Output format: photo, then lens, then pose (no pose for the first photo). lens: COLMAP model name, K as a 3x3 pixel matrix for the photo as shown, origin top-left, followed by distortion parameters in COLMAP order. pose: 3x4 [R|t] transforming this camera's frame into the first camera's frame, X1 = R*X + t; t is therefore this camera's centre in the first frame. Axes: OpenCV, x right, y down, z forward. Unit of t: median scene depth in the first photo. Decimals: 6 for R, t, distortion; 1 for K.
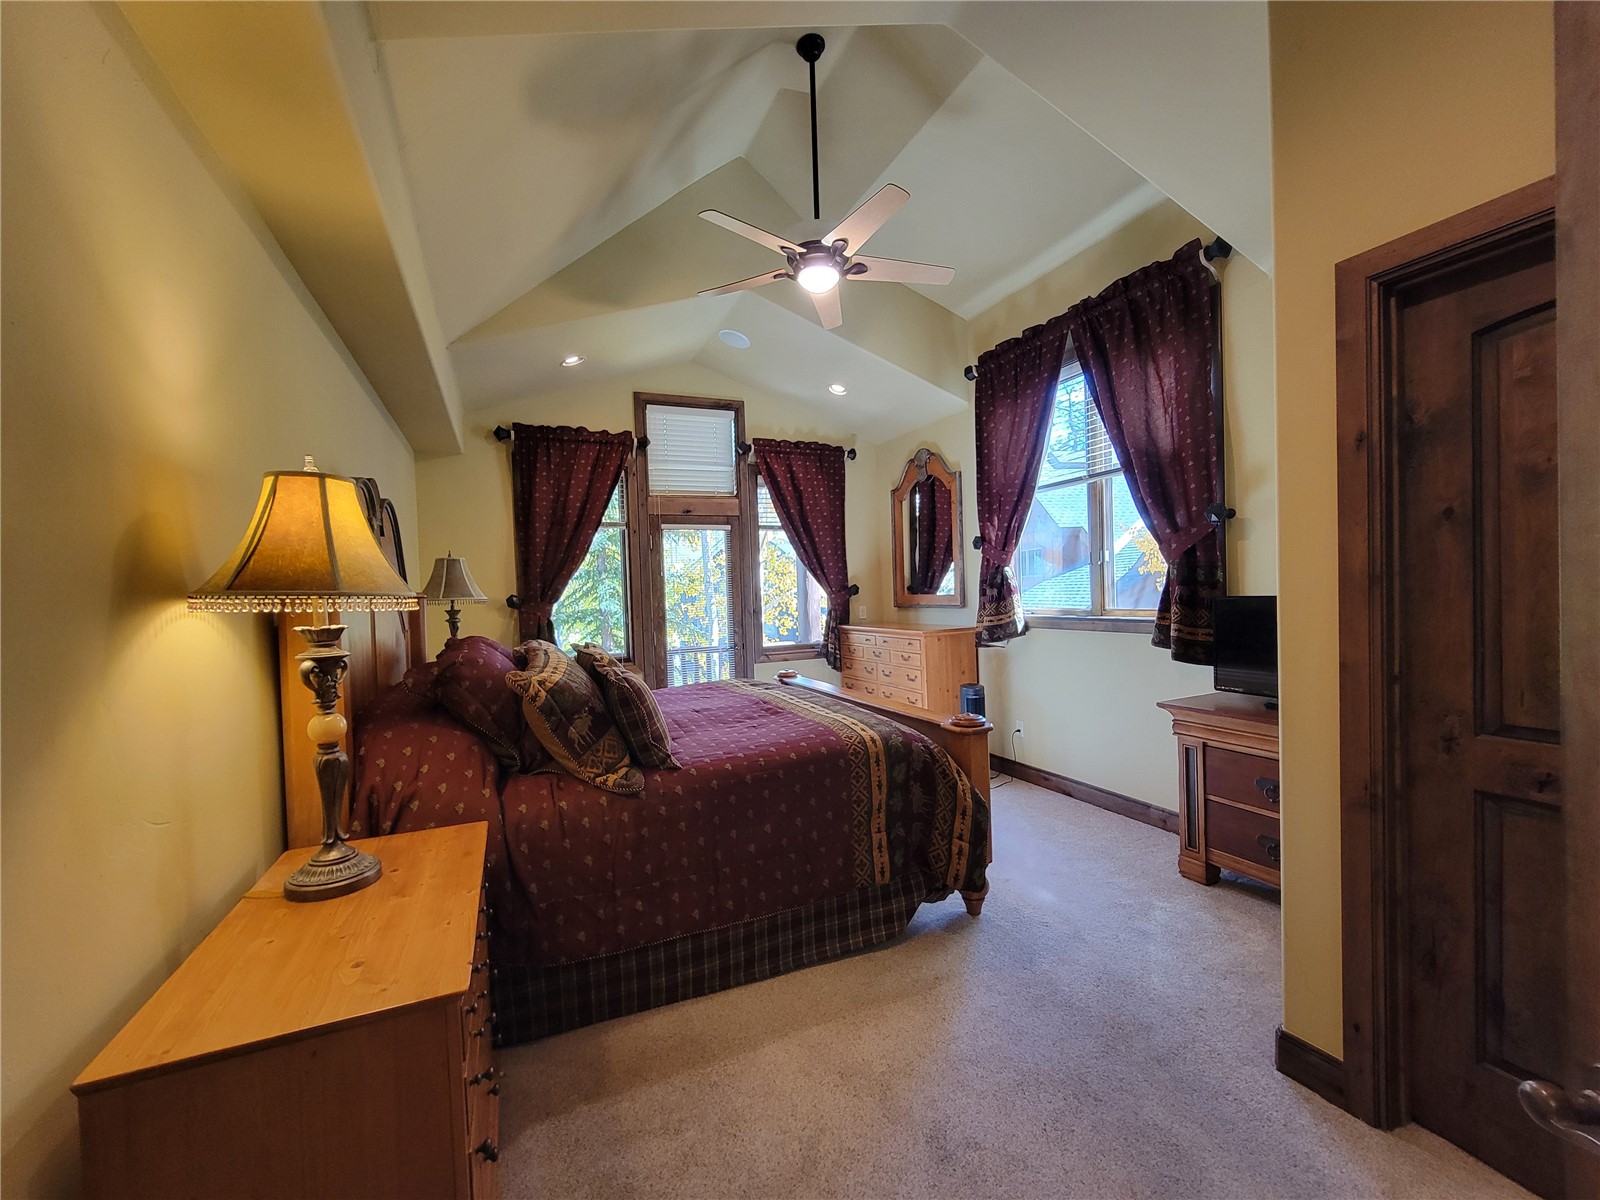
lens RADIAL K [[653.4, 0, 801.0], [0, 653.4, 602.4], [0, 0, 1]] dist [-0.004764, 0.001205]
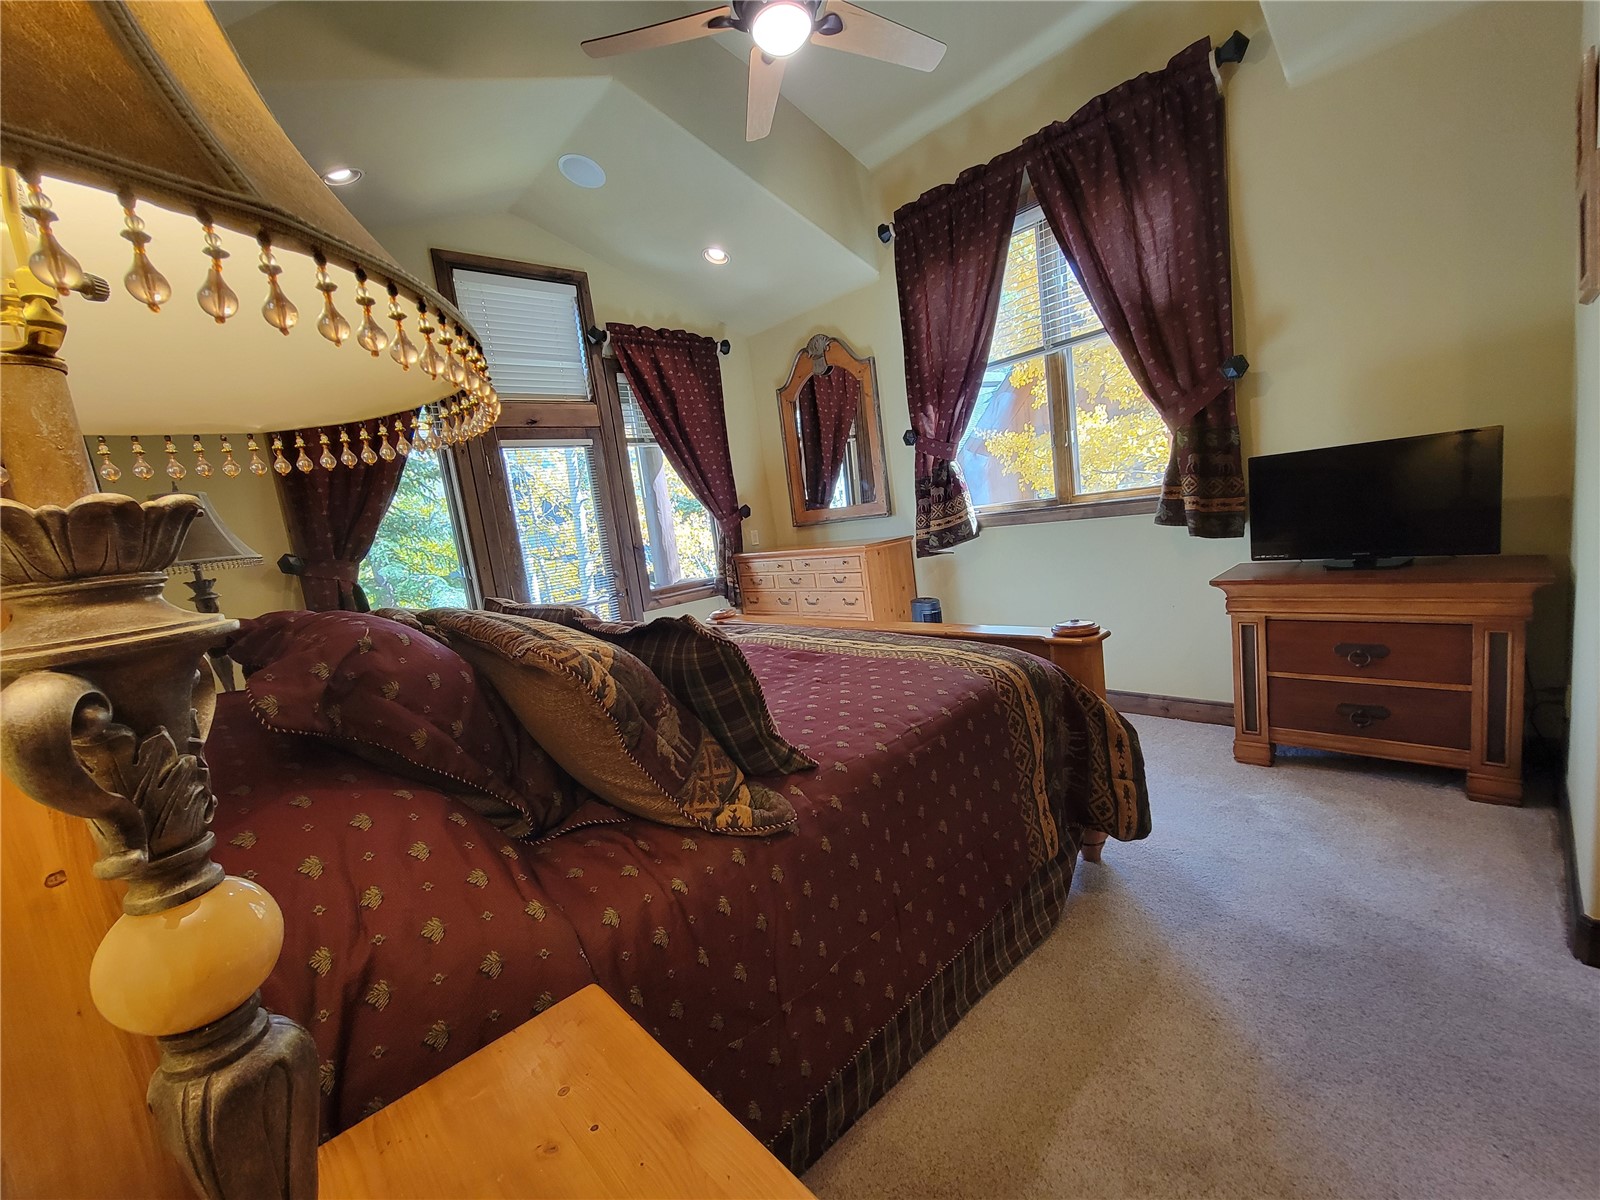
lens RADIAL K [[653.4, 0, 799.8], [0, 653.4, 604.3], [0, 0, 1]] dist [-0.004764, 0.001205]
pose [[0.941414, -0.129185, 0.311530, -0.230589], [0.099882, 0.989086, 0.108318, 0.027029], [-0.322123, -0.070856, 0.944042, 0.287137]]
